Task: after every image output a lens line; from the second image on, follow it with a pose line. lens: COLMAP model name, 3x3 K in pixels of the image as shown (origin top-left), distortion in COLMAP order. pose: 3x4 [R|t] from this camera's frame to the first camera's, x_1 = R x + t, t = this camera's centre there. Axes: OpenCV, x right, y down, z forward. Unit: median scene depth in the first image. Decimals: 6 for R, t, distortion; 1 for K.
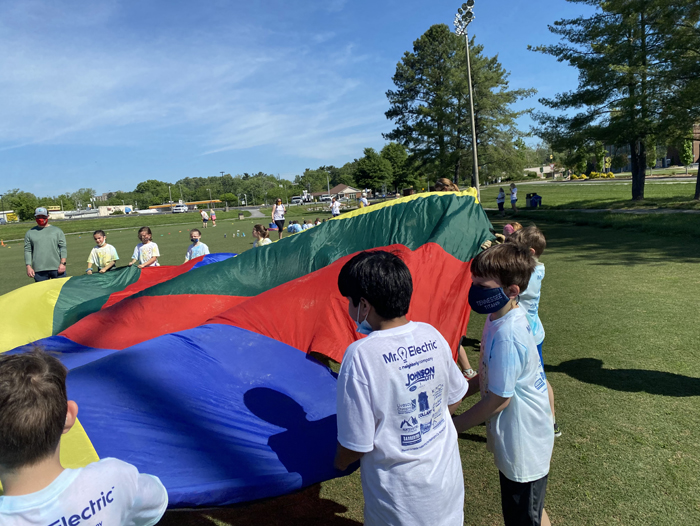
lens RADIAL K [[529.3, 0, 352.6], [0, 529.3, 260.4], [0, 0, 1]] dist [0.014119, -0.012359]
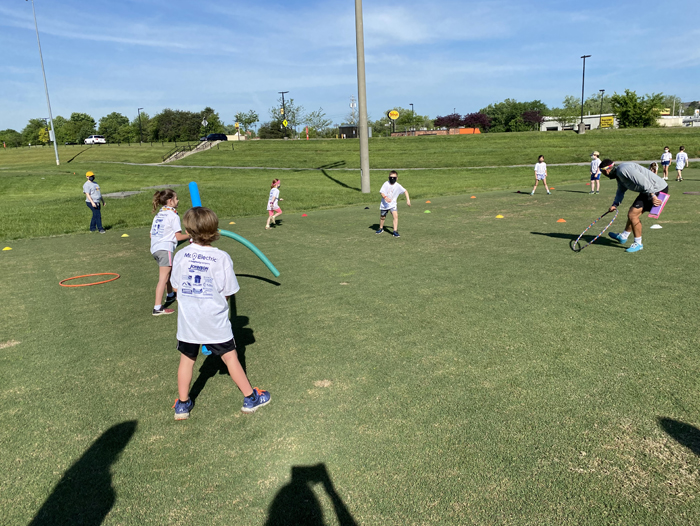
lens RADIAL K [[537.5, 0, 353.4], [0, 537.5, 267.4], [0, 0, 1]] dist [0.006890, 0.002507]
pose [[0.582067, 0.240768, -0.776678, -0.141449], [-0.107842, 0.969578, 0.219747, -0.007392], [0.805958, -0.044149, 0.590325, 0.170509]]
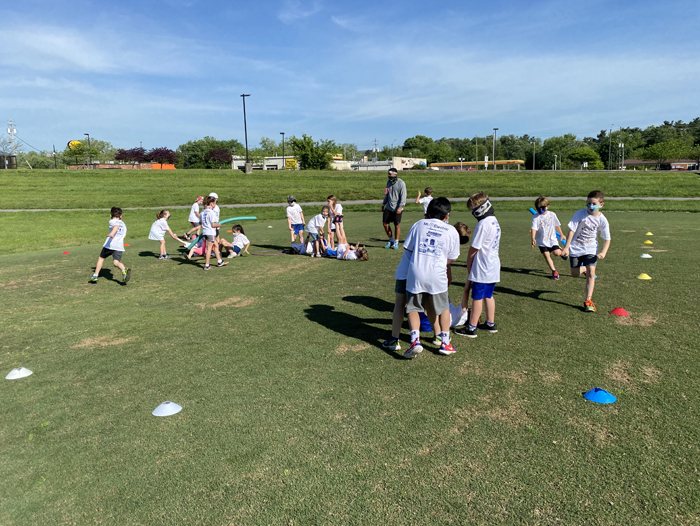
lens RADIAL K [[532.1, 0, 353.9], [0, 532.1, 262.8], [0, 0, 1]] dist [0.075396, -0.122148]
pose [[0.903847, 0.141556, -0.403761, -0.142849], [-0.114802, 0.989316, 0.089856, -0.011461], [0.412167, -0.034864, 0.910441, 0.206241]]
